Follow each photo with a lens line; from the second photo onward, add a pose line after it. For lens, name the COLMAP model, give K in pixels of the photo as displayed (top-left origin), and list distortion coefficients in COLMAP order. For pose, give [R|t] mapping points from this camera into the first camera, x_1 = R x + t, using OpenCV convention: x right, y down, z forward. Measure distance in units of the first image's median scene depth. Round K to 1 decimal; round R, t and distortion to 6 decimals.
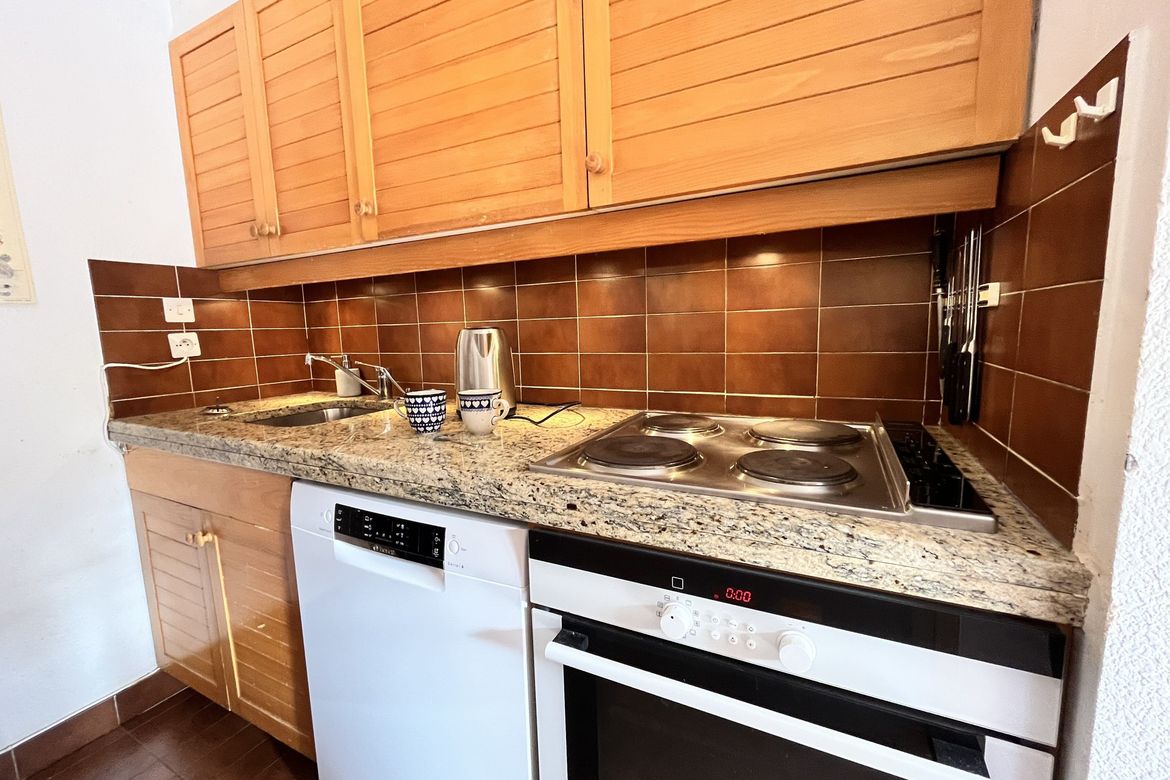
lens RADIAL K [[478.9, 0, 588.2], [0, 478.9, 388.9], [0, 0, 1]] dist [-0.003365, 0.000674]
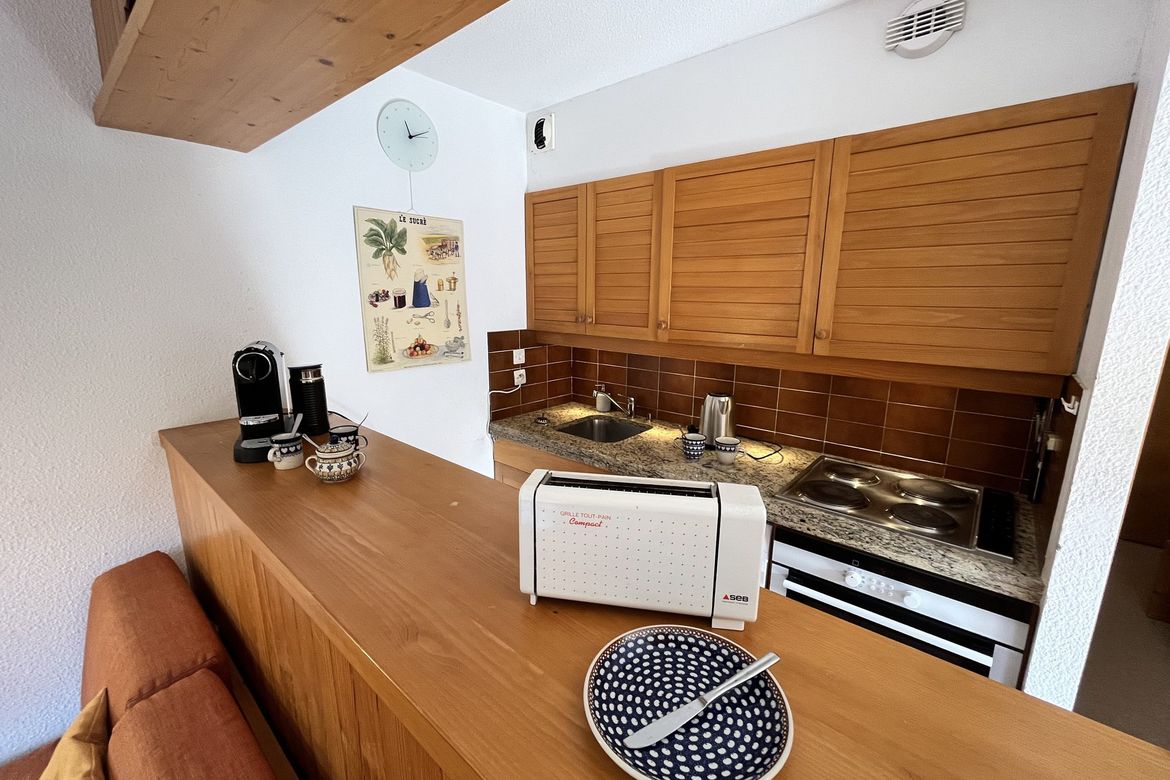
lens RADIAL K [[478.9, 0, 587.4], [0, 478.9, 391.9], [0, 0, 1]] dist [-0.003365, 0.000674]
pose [[0.969933, 0.081935, -0.229166, -0.475093], [-0.063151, 0.994104, 0.088145, -0.412127], [0.235037, -0.071022, 0.969388, -1.142703]]
